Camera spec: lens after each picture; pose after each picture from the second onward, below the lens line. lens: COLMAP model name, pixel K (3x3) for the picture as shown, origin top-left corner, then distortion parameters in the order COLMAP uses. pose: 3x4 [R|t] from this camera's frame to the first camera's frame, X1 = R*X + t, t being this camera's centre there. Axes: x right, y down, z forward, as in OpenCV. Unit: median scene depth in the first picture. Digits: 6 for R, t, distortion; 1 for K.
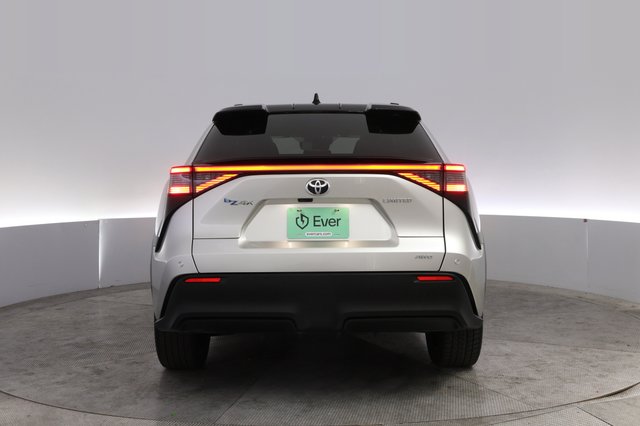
lens RADIAL K [[533.8, 0, 320.0], [0, 533.8, 213.0], [0, 0, 1]] dist [0.002711, 0.000703]
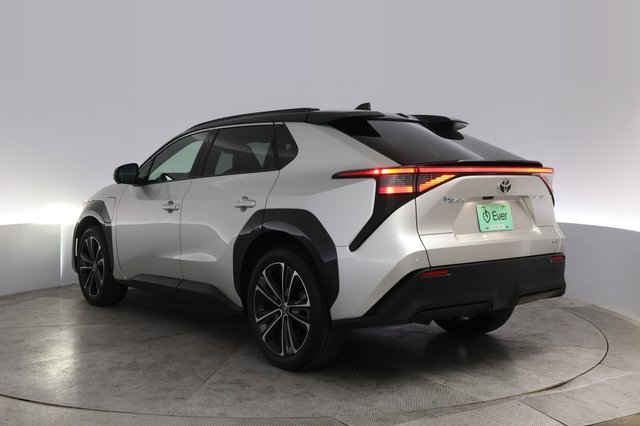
lens RADIAL K [[533.8, 0, 320.0], [0, 533.8, 213.0], [0, 0, 1]] dist [0.002711, 0.000703]
pose [[0.911633, -0.023179, 0.410351, -0.860361], [0.025385, 0.999678, 0.000071, -0.000402], [-0.410220, 0.010352, 0.911928, 0.098129]]
